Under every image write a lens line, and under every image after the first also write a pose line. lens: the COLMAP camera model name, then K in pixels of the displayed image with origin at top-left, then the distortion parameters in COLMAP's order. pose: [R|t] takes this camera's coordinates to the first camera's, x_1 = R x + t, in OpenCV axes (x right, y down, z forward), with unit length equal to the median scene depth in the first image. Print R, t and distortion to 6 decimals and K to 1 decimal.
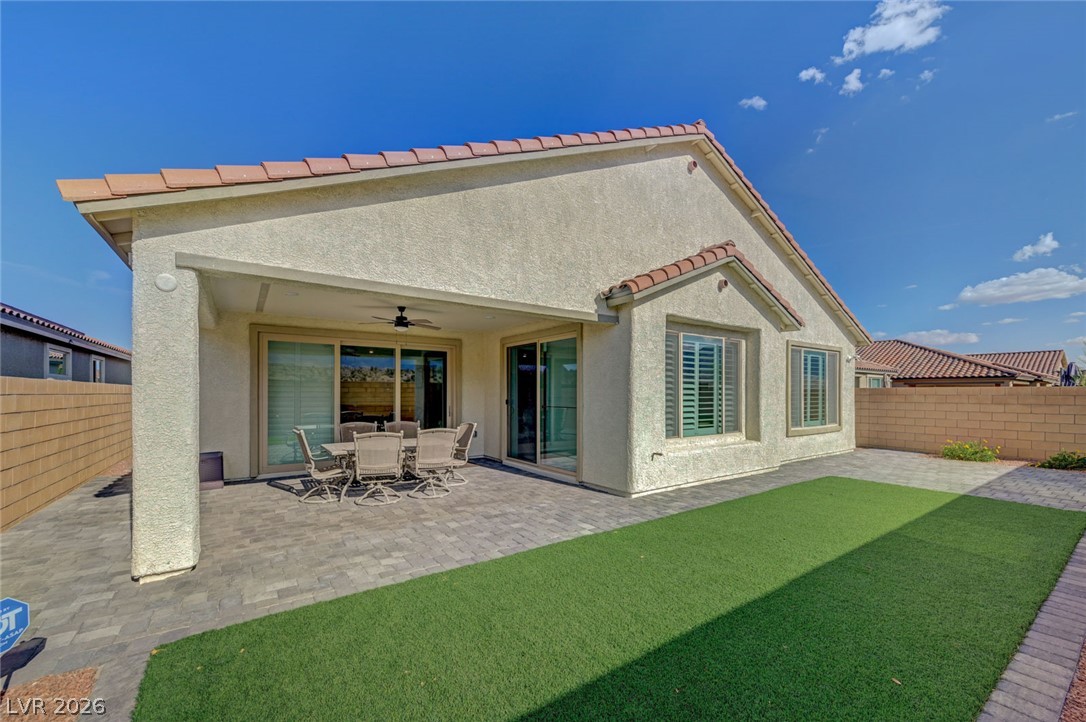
lens RADIAL K [[415.0, 0, 544.4], [0, 415.0, 390.3], [0, 0, 1]] dist [0.002036, 0.000113]
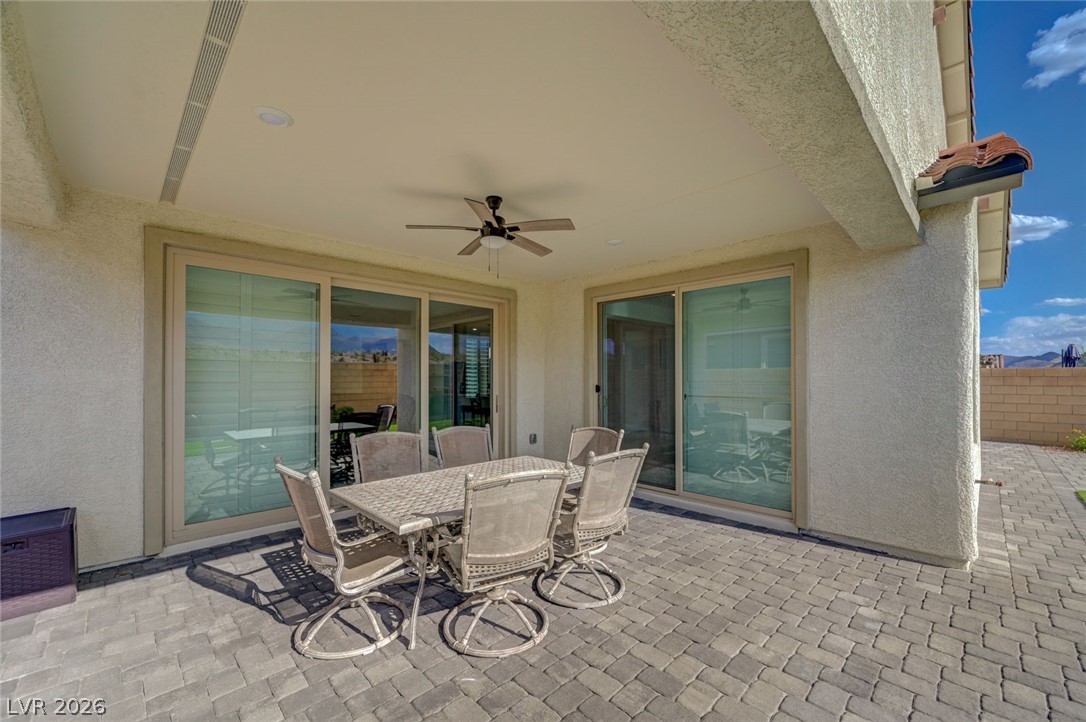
lens RADIAL K [[430.0, 0, 545.7], [0, 430.0, 370.5], [0, 0, 1]] dist [0.000163, -0.000181]
pose [[0.987910, -0.000809, 0.155024, -0.351291], [0.002053, 0.999967, -0.007866, 0.007830], [-0.155013, 0.008090, 0.987879, 0.471215]]
